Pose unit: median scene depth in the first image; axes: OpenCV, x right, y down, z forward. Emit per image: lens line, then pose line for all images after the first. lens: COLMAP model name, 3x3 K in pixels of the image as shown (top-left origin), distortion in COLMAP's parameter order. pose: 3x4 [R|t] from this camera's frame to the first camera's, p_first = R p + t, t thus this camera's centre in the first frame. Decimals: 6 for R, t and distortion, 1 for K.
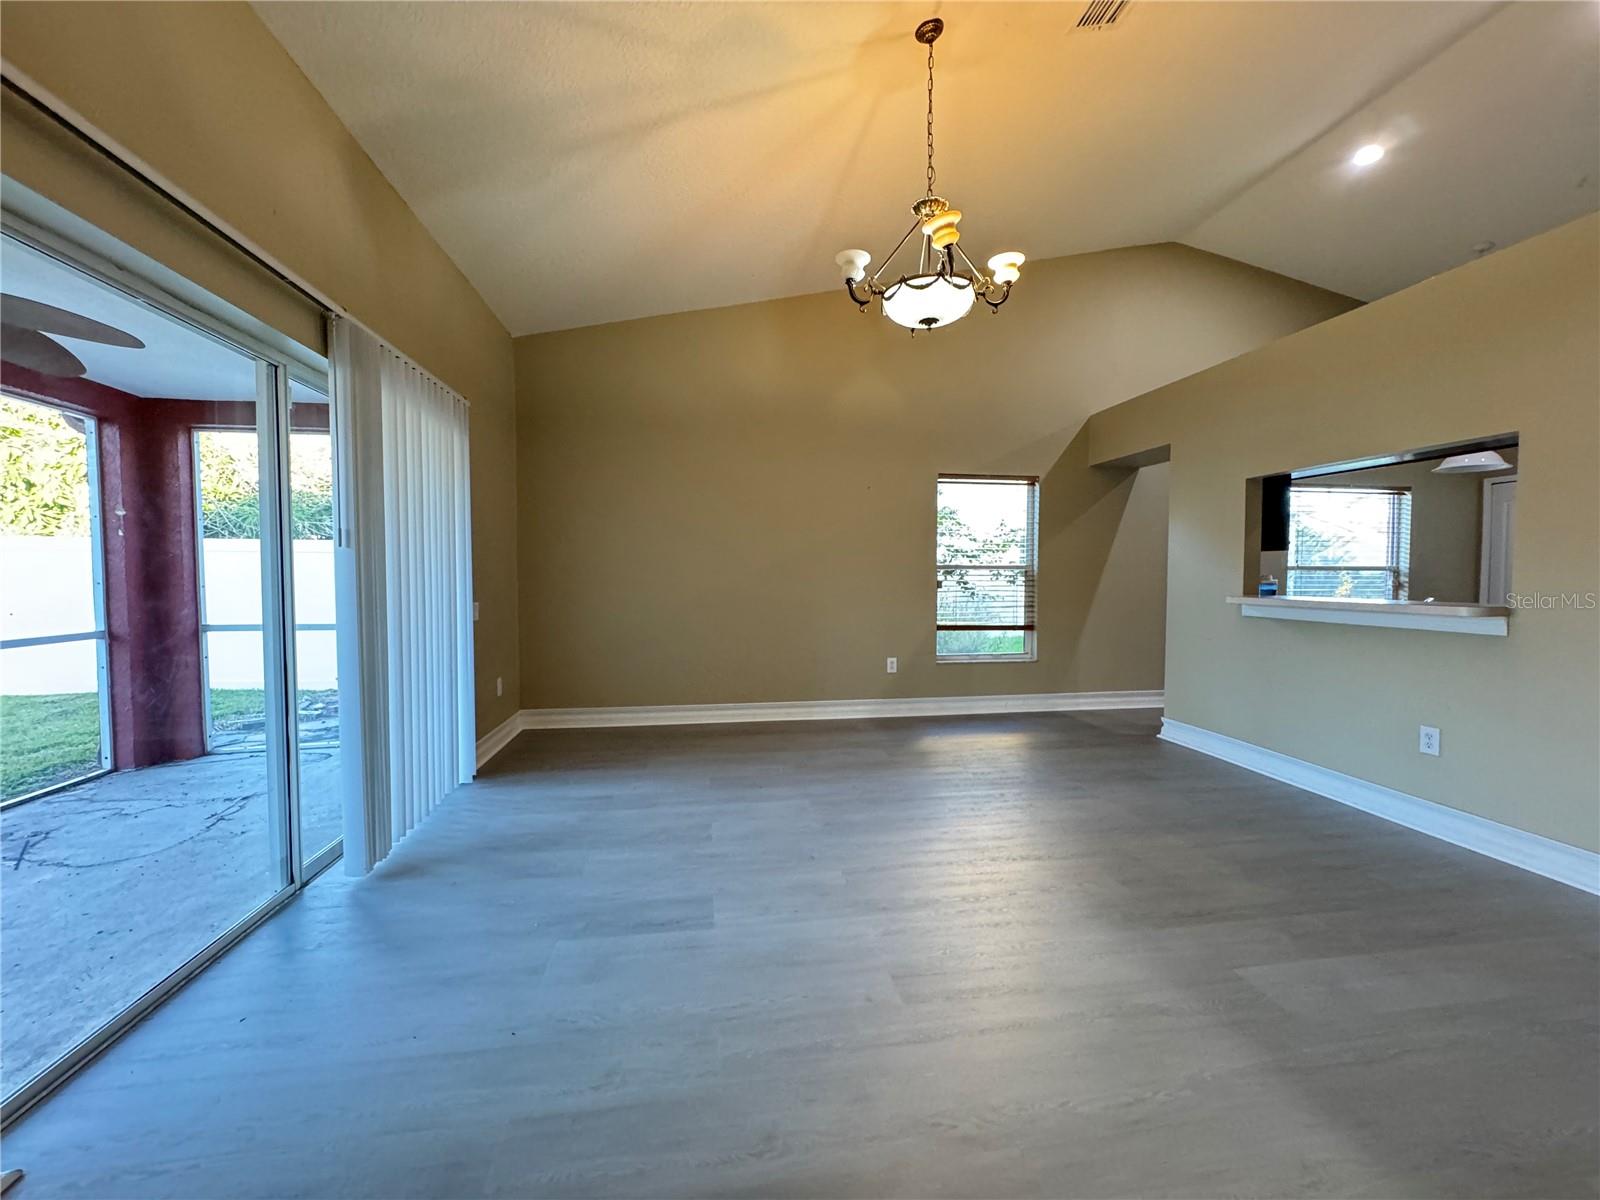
lens RADIAL K [[643.9, 0, 797.9], [0, 643.9, 598.1], [0, 0, 1]] dist [-0.000343, 0.000238]
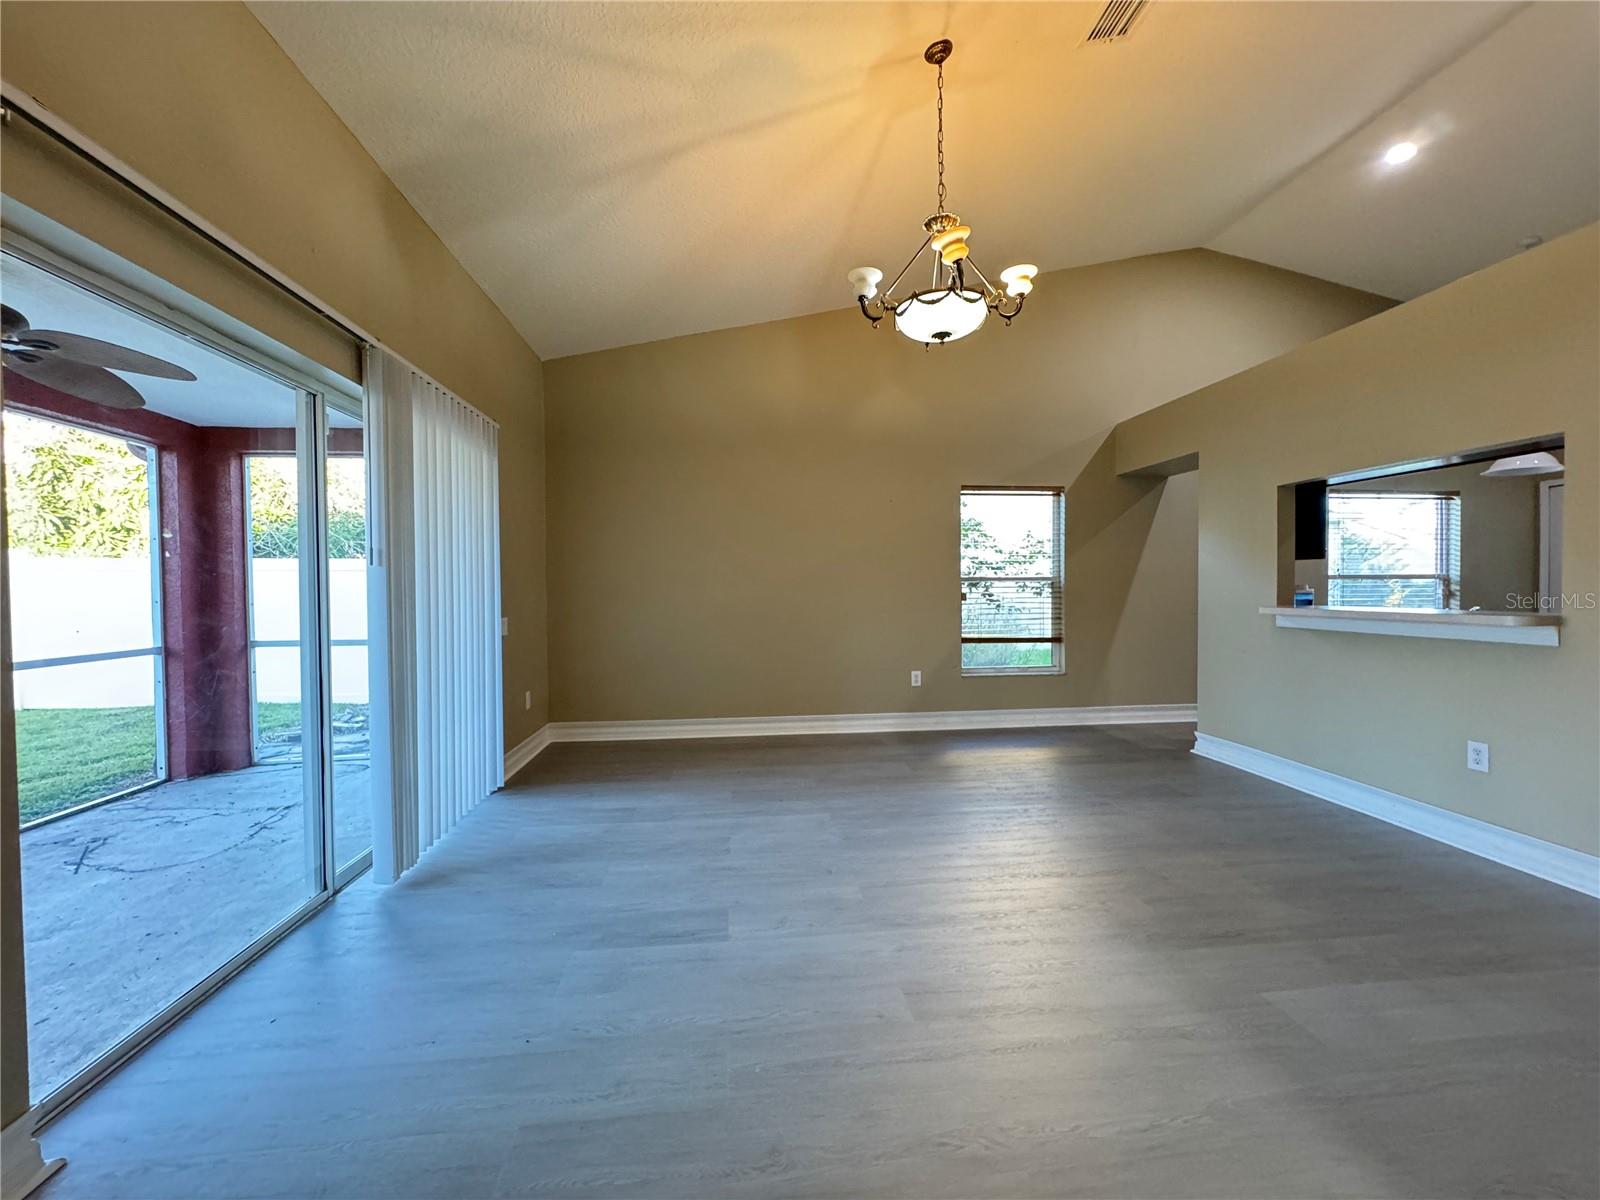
lens RADIAL K [[643.9, 0, 797.9], [0, 643.9, 598.1], [0, 0, 1]] dist [-0.000343, 0.000238]
pose [[0.998815, -0.007706, -0.048047, 0.015044], [0.006693, 0.999753, -0.021209, 0.000203], [0.048198, 0.020863, 0.998620, -0.004133]]
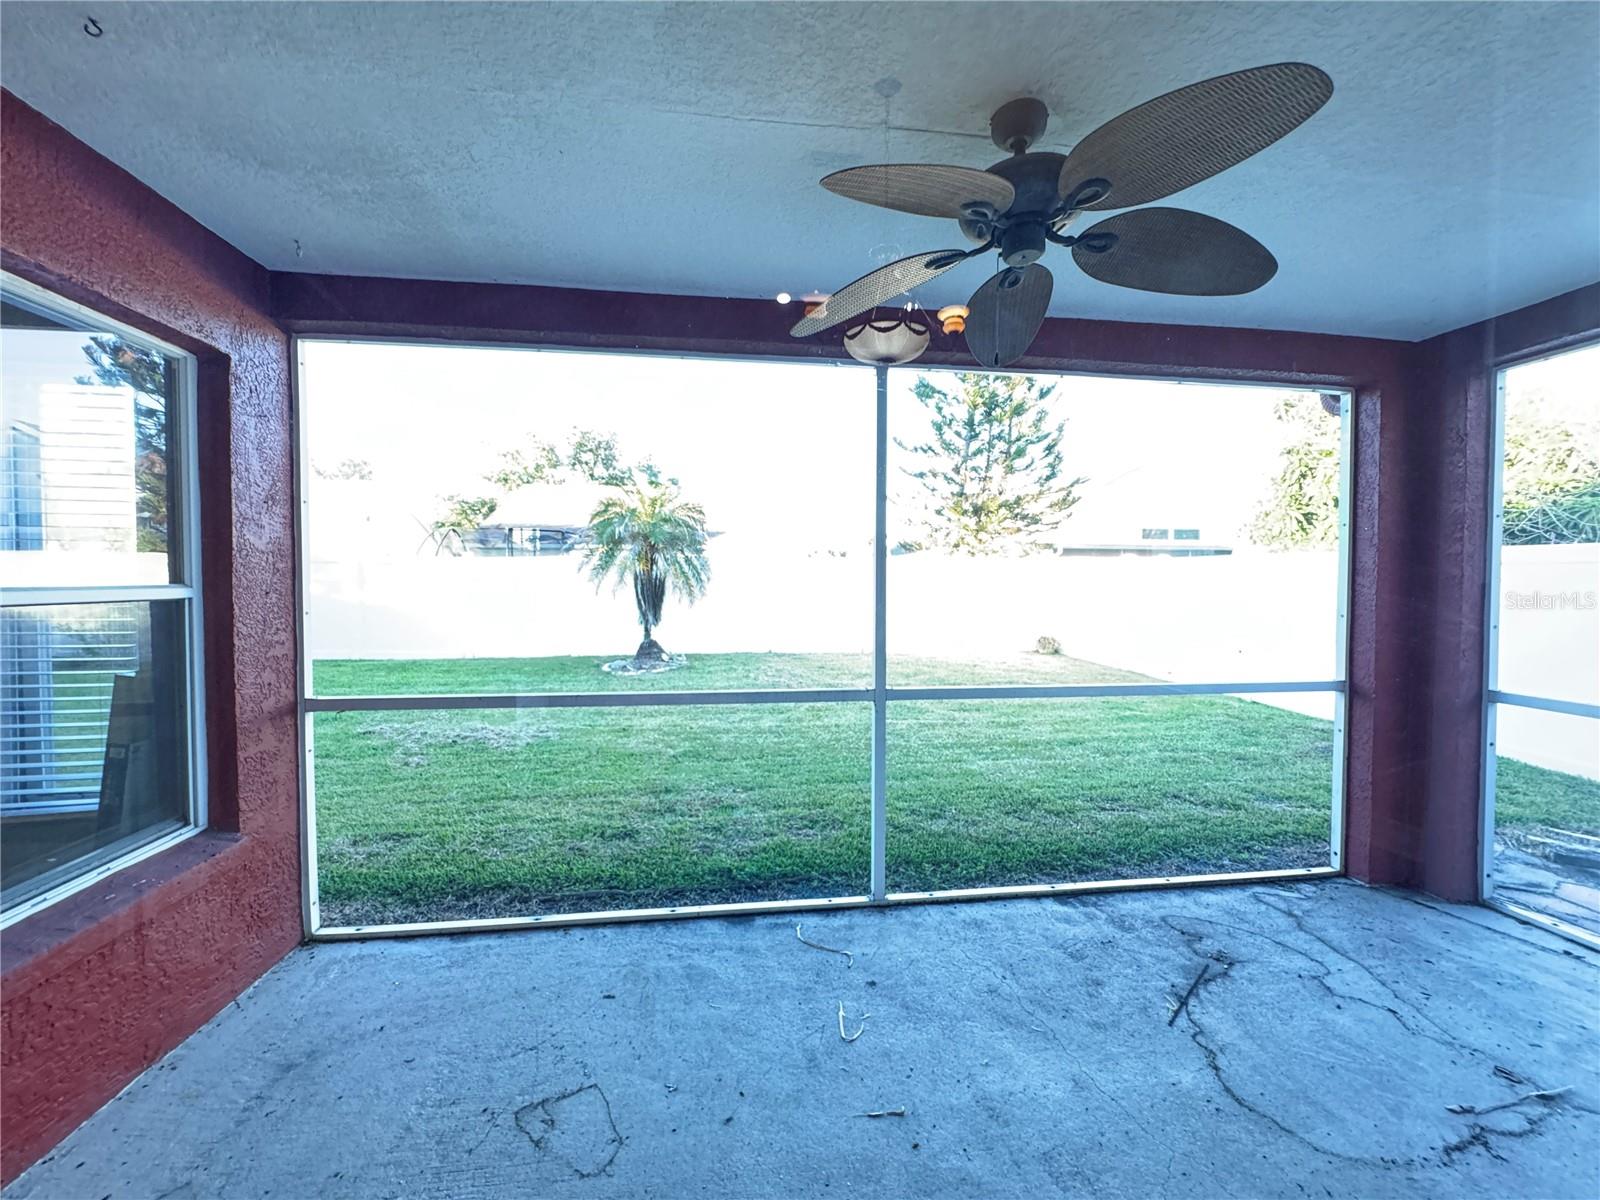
lens RADIAL K [[648.4, 0, 802.3], [0, 648.4, 598.4], [0, 0, 1]] dist [-0.000399, -0.000061]
pose [[-0.012602, 0.029308, -0.999491, -0.335426], [-0.043157, 0.998623, 0.029827, -0.037772], [0.998989, 0.043511, -0.011320, 0.386786]]
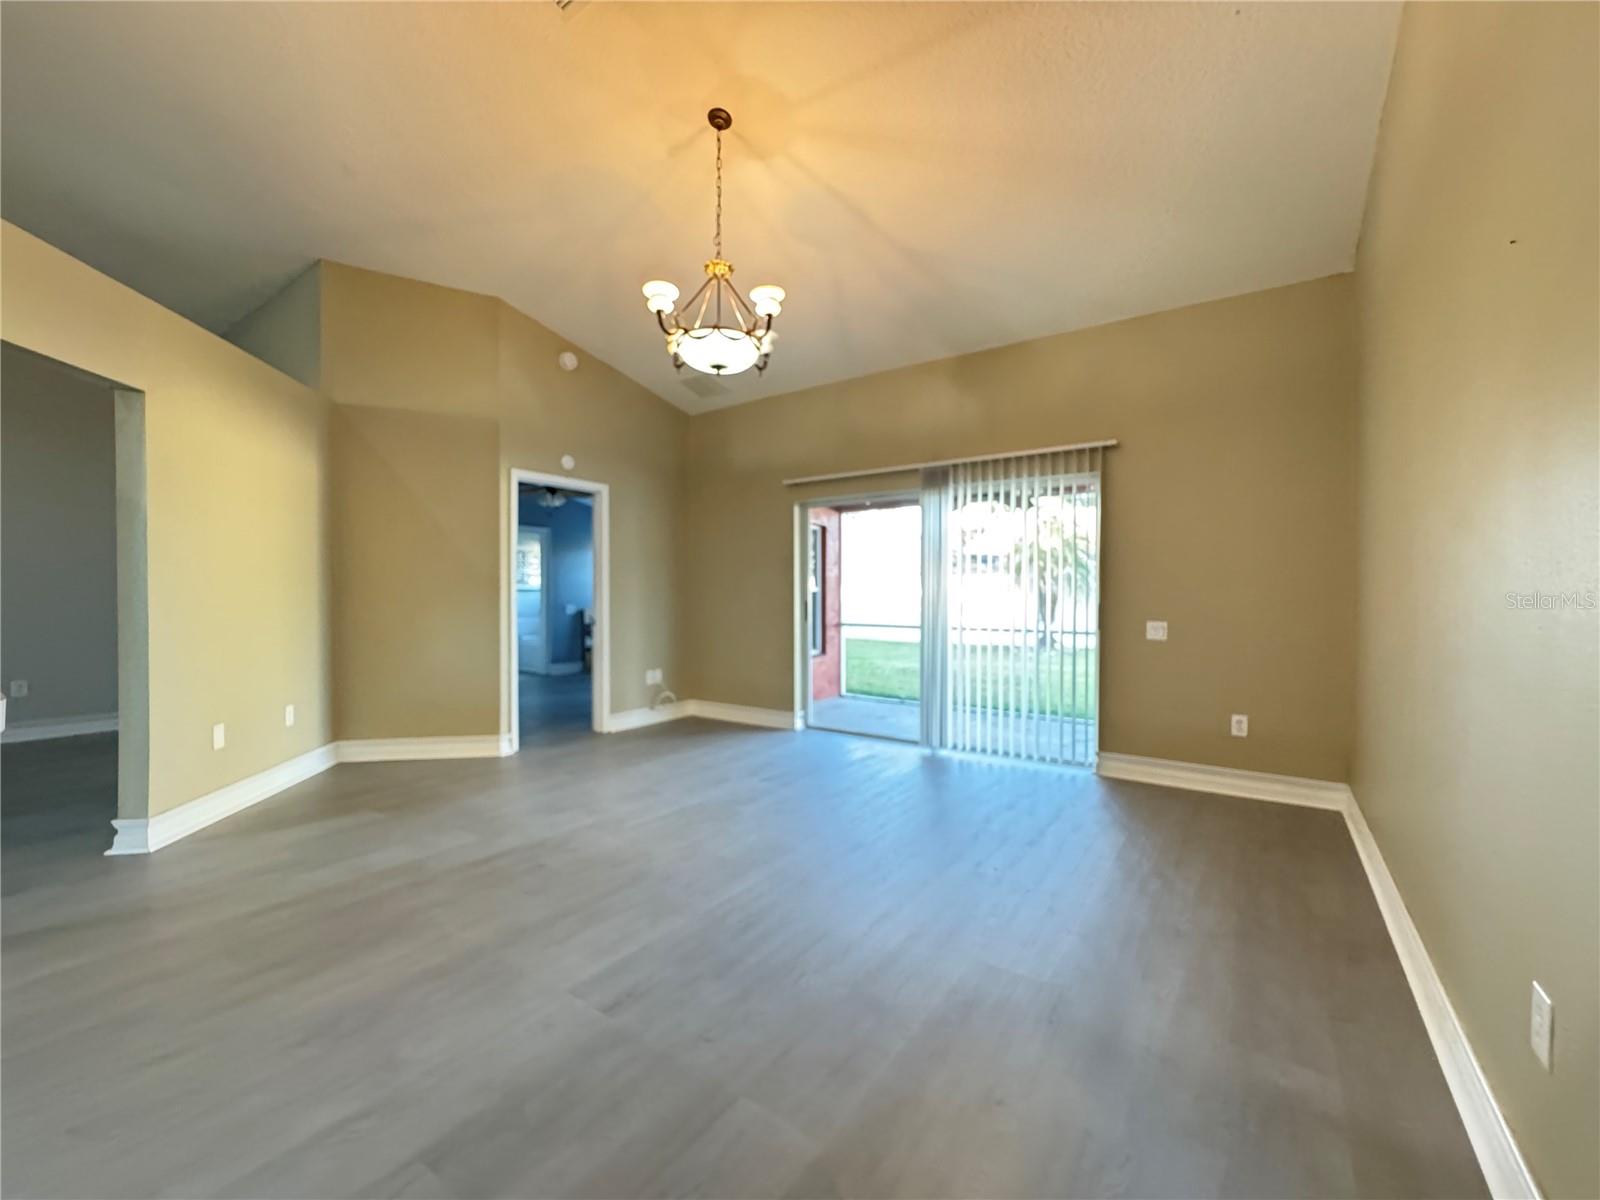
lens RADIAL K [[650.5, 0, 800.0], [0, 650.5, 600.0], [0, 0, 1]] dist [-0.009281, -0.000243]
pose [[-0.691720, 0.005503, -0.722144, 0.571646], [-0.031165, 0.998812, 0.037463, -0.045162], [0.721493, 0.048420, -0.690727, 1.178457]]
